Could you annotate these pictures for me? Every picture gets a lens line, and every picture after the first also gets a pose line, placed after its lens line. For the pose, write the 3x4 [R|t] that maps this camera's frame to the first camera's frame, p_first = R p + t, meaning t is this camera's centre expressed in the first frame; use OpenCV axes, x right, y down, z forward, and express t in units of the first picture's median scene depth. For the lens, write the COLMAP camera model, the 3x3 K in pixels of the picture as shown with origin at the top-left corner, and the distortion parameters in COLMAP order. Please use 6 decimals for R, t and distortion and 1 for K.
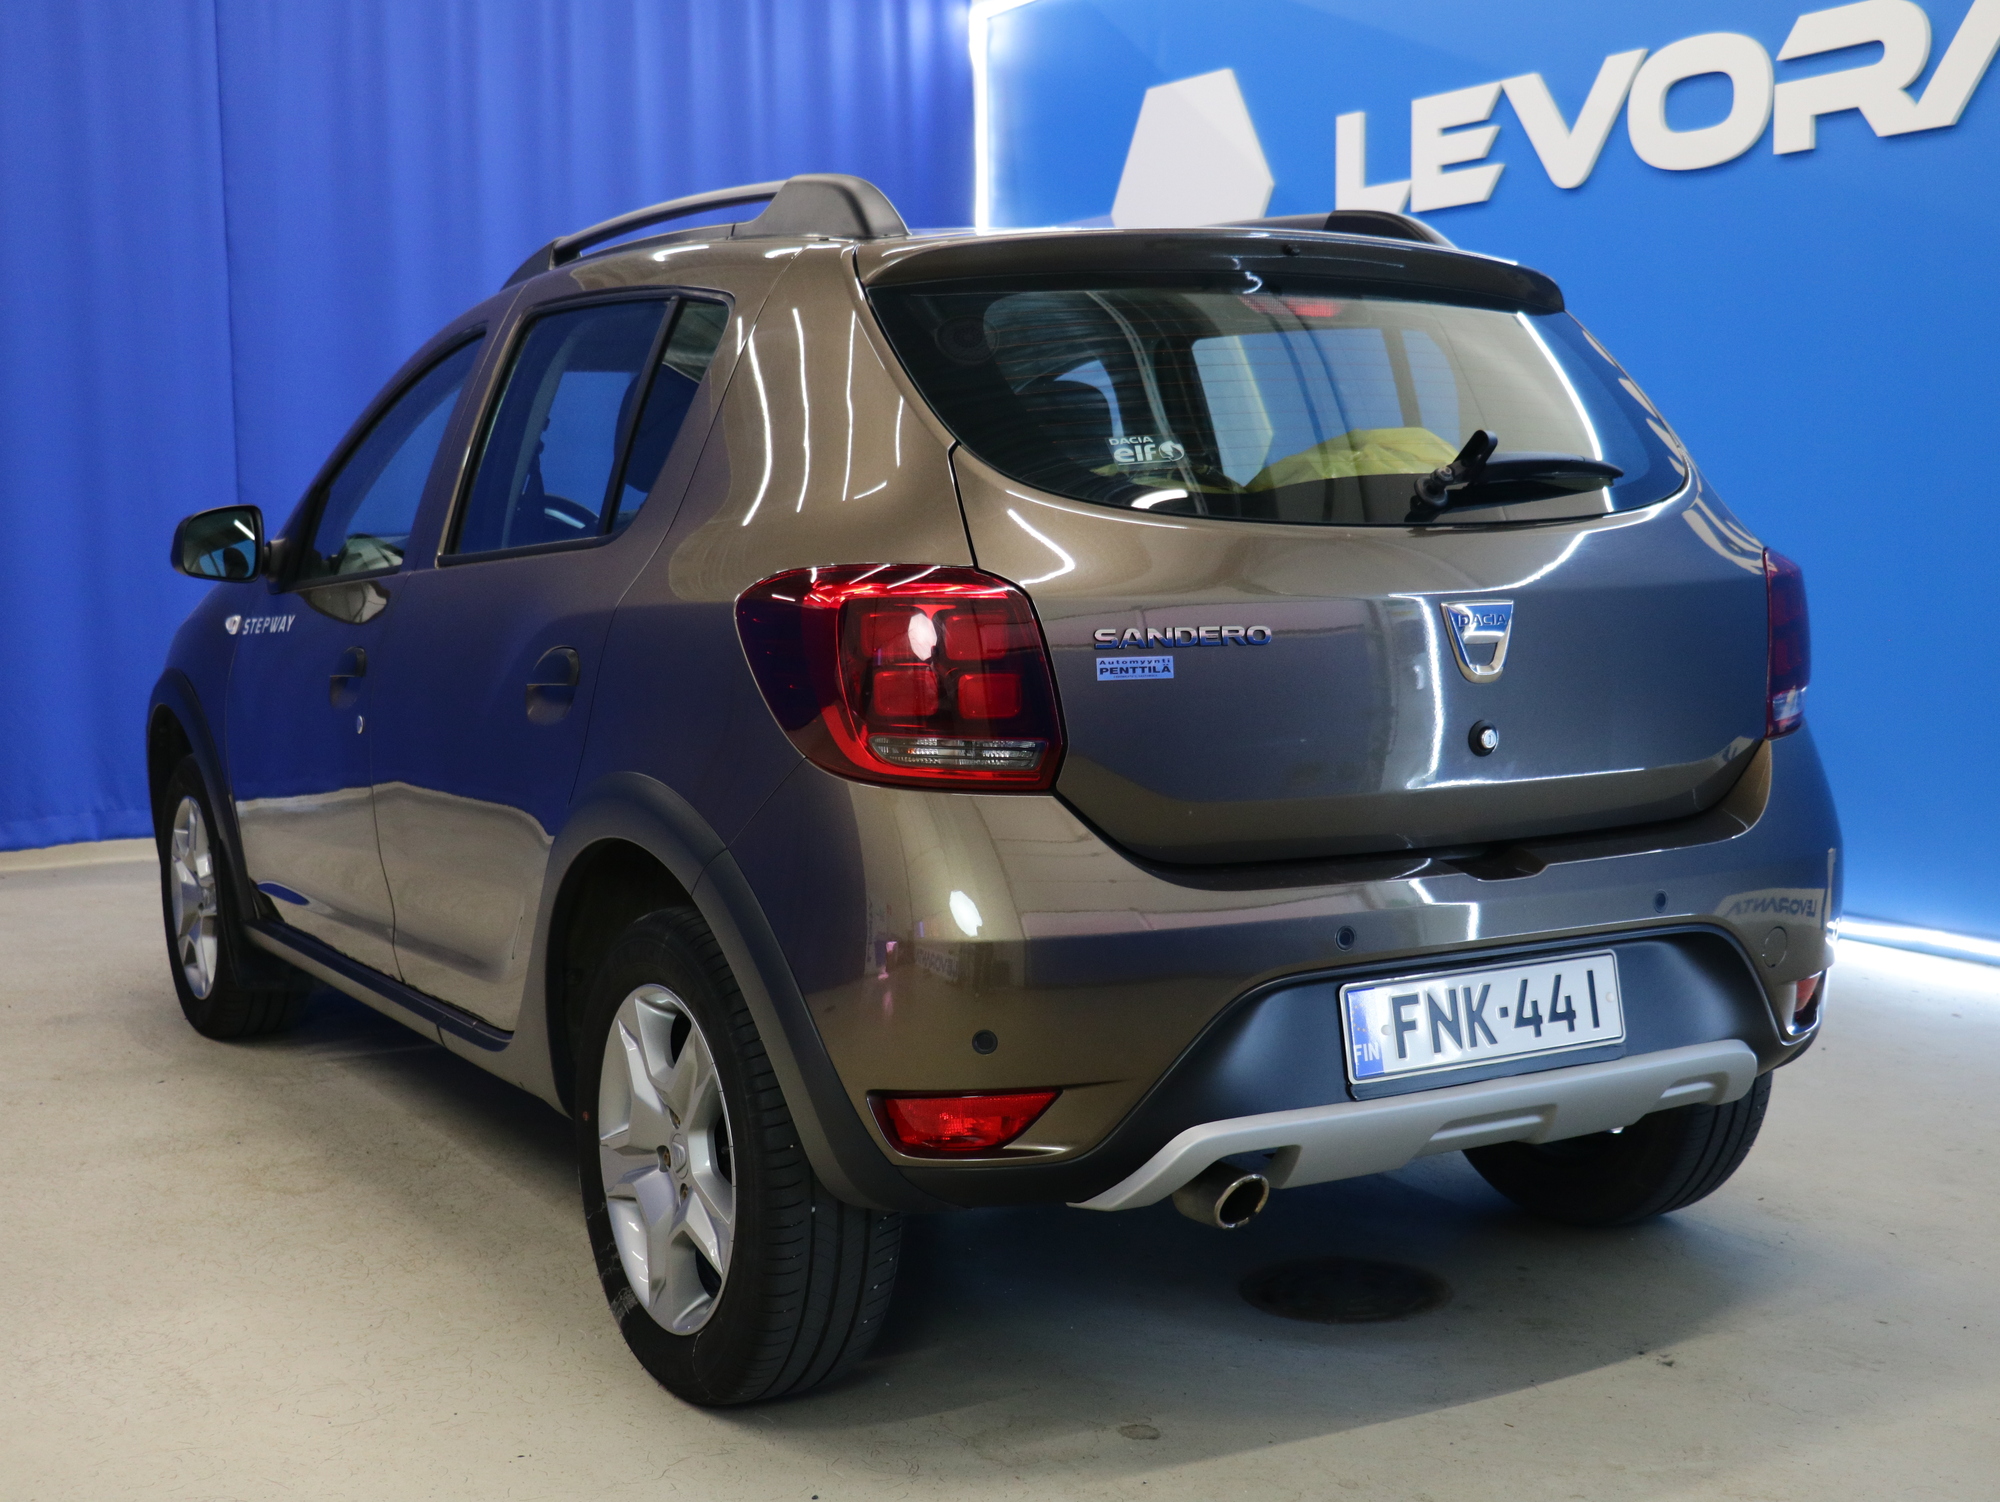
lens RADIAL K [[2437.6, 0, 1042.5], [0, 2437.6, 744.3], [0, 0, 1]] dist [0.034554, 0.025724]
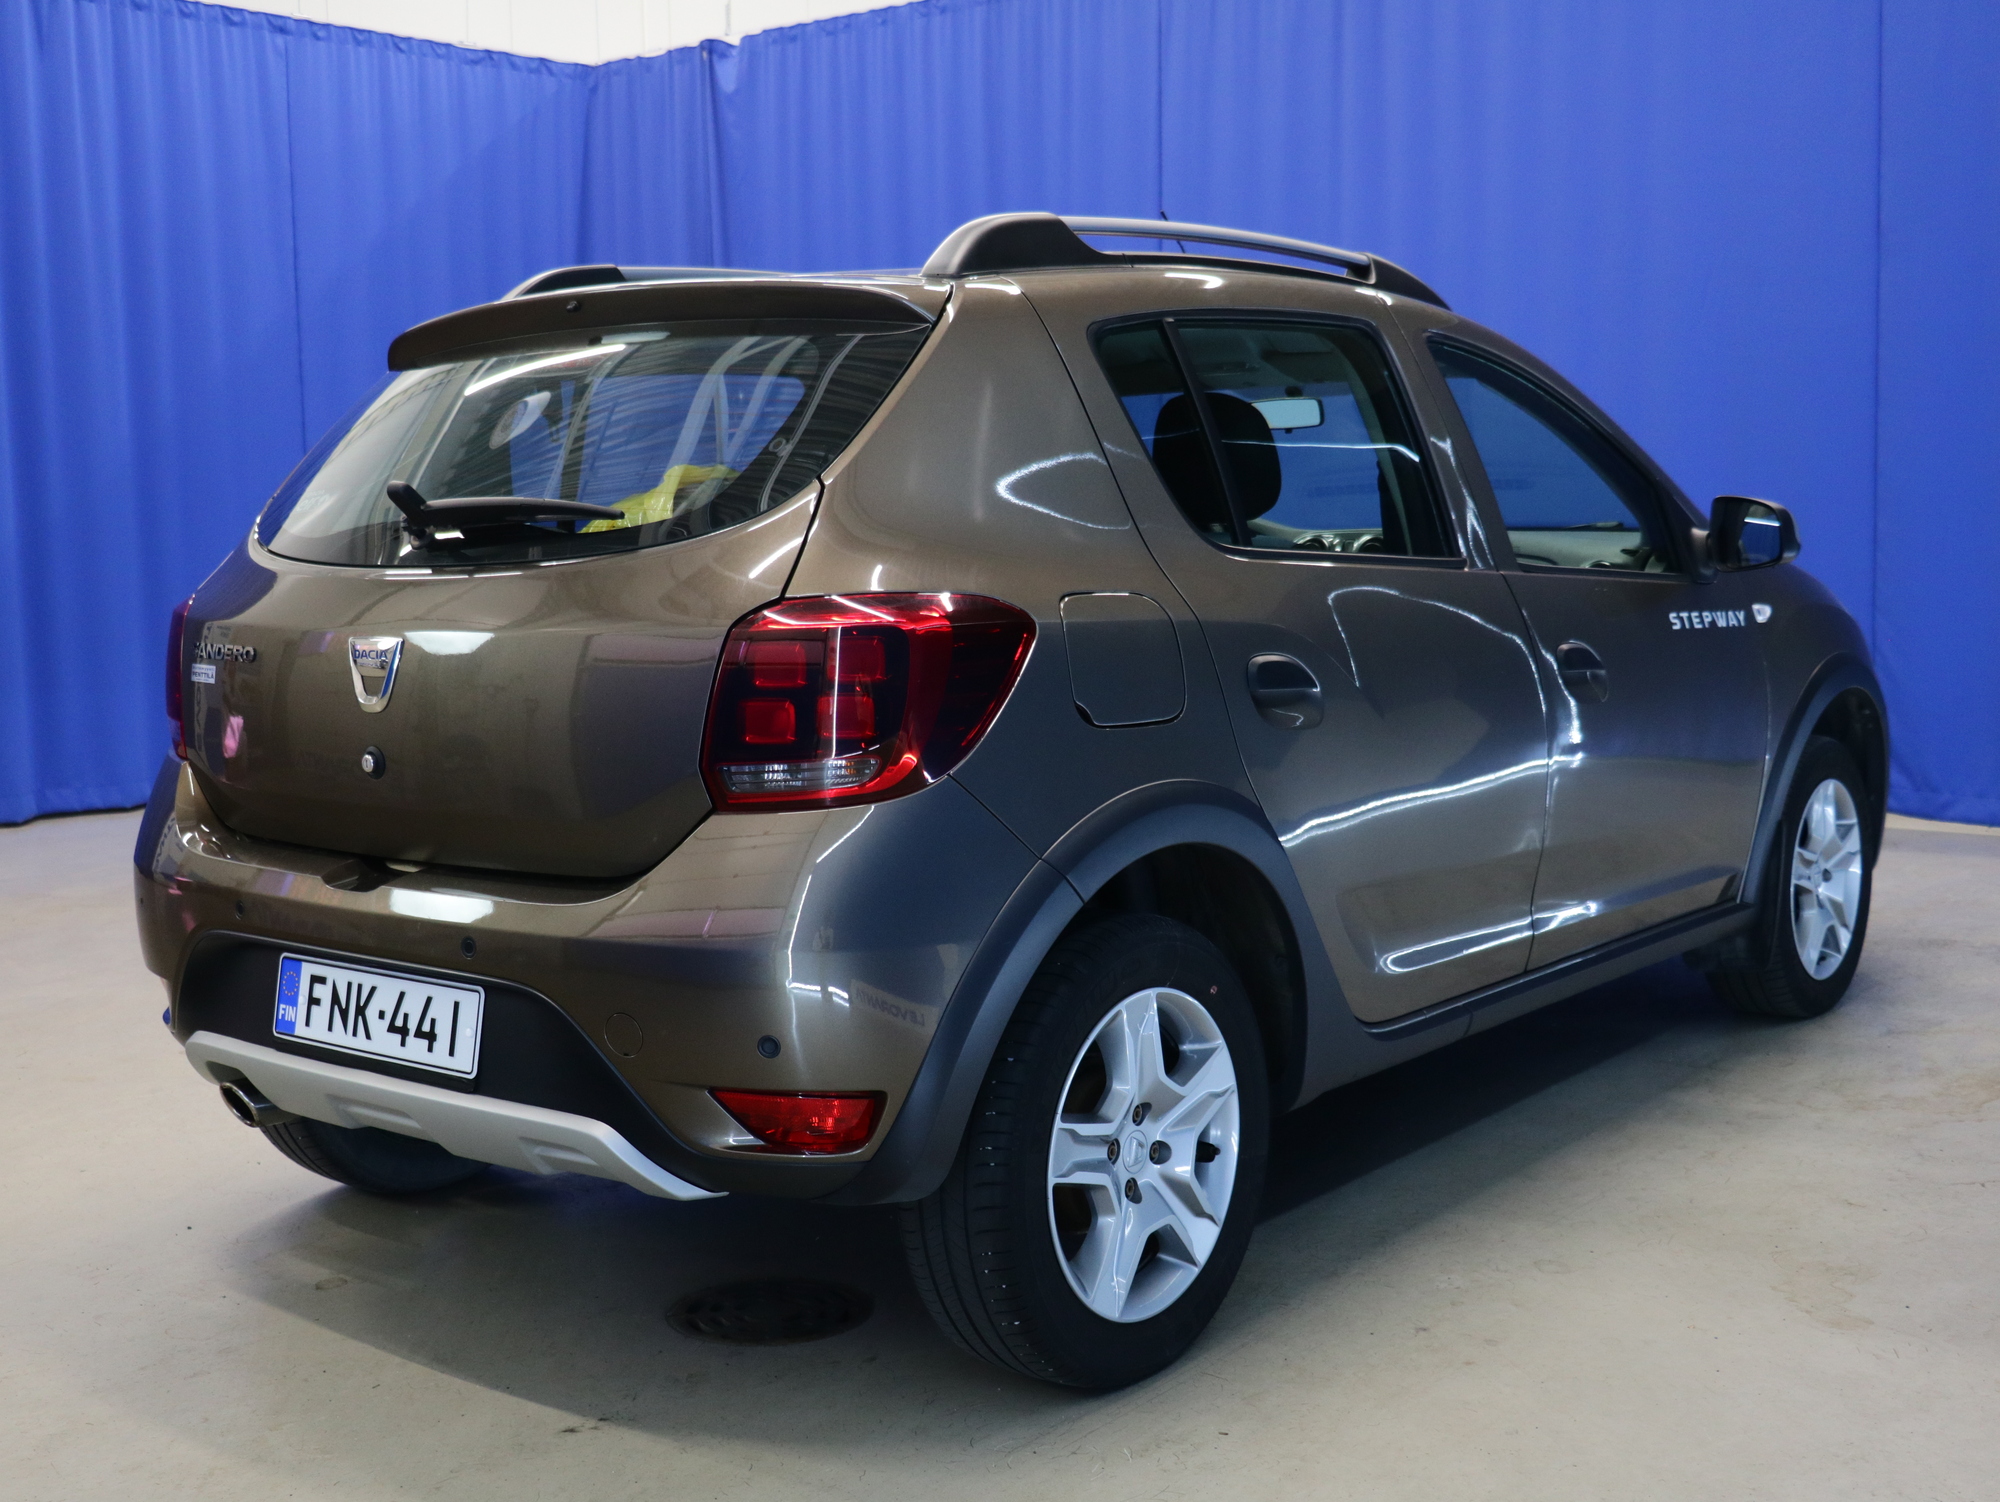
lens RADIAL K [[2345.7, 0, 1000.0], [0, 2345.7, 751.0], [0, 0, 1]] dist [-0.001214, -0.008668]
pose [[0.348087, 0.098202, -0.932305, 1.244934], [-0.078121, 0.994078, 0.075541, -0.108195], [0.934202, 0.046538, 0.353697, 0.875133]]
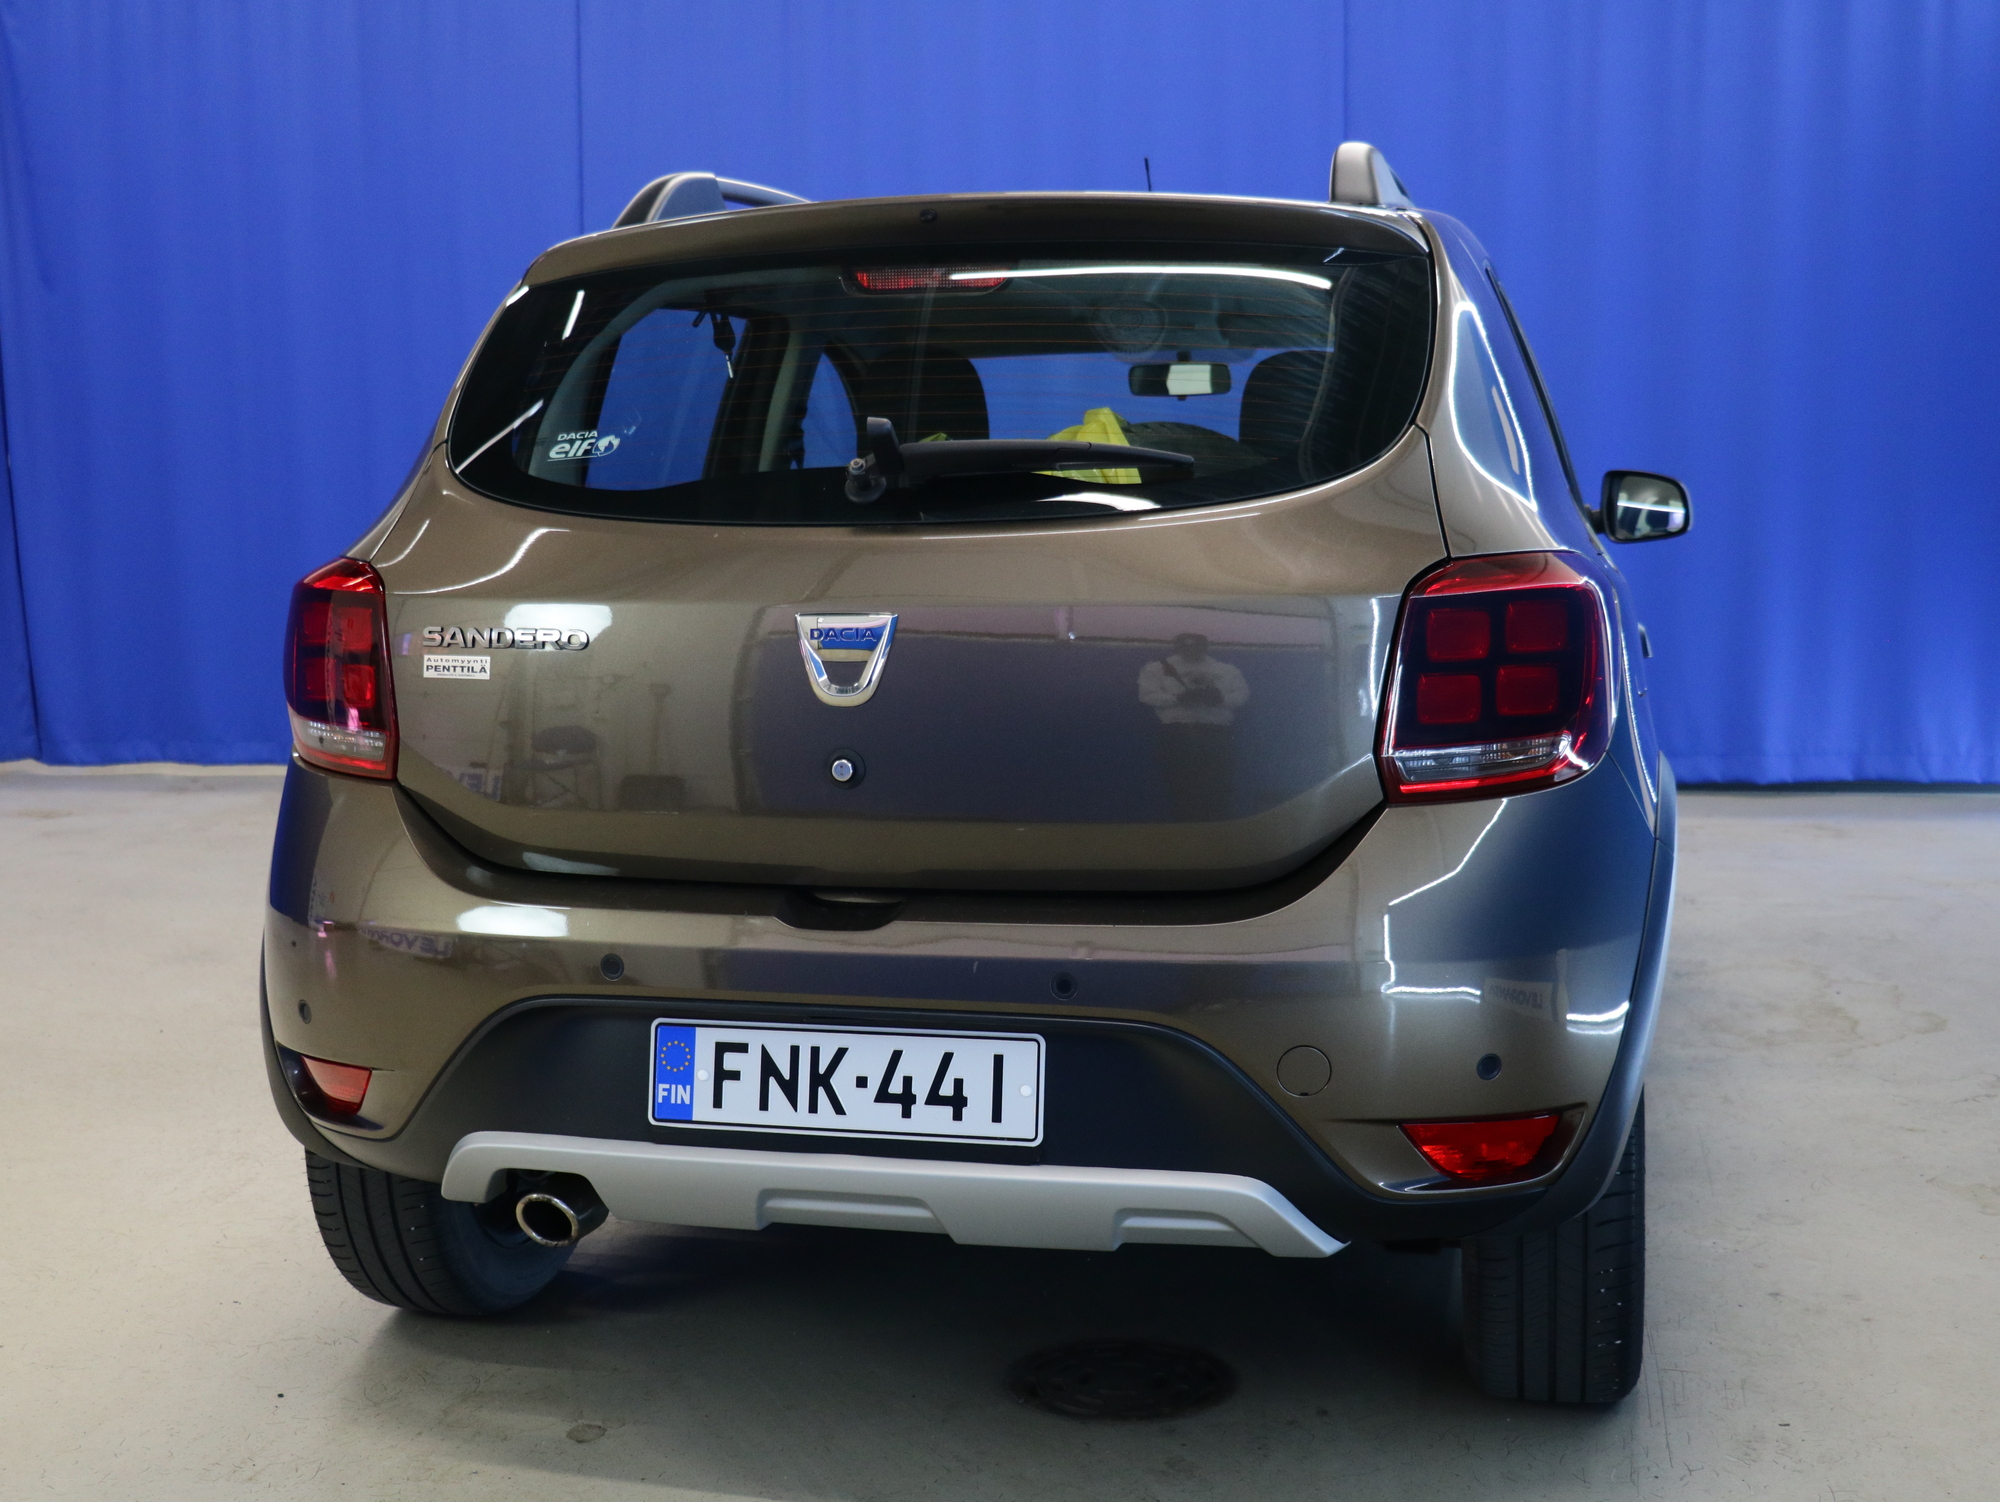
lens RADIAL K [[2345.7, 0, 1000.0], [0, 2345.7, 751.0], [0, 0, 1]] dist [-0.001214, -0.008668]
pose [[0.727934, 0.082933, -0.680613, 0.785614], [-0.064200, 0.996541, 0.052765, -0.056783], [0.682635, 0.005286, 0.730741, 0.412019]]
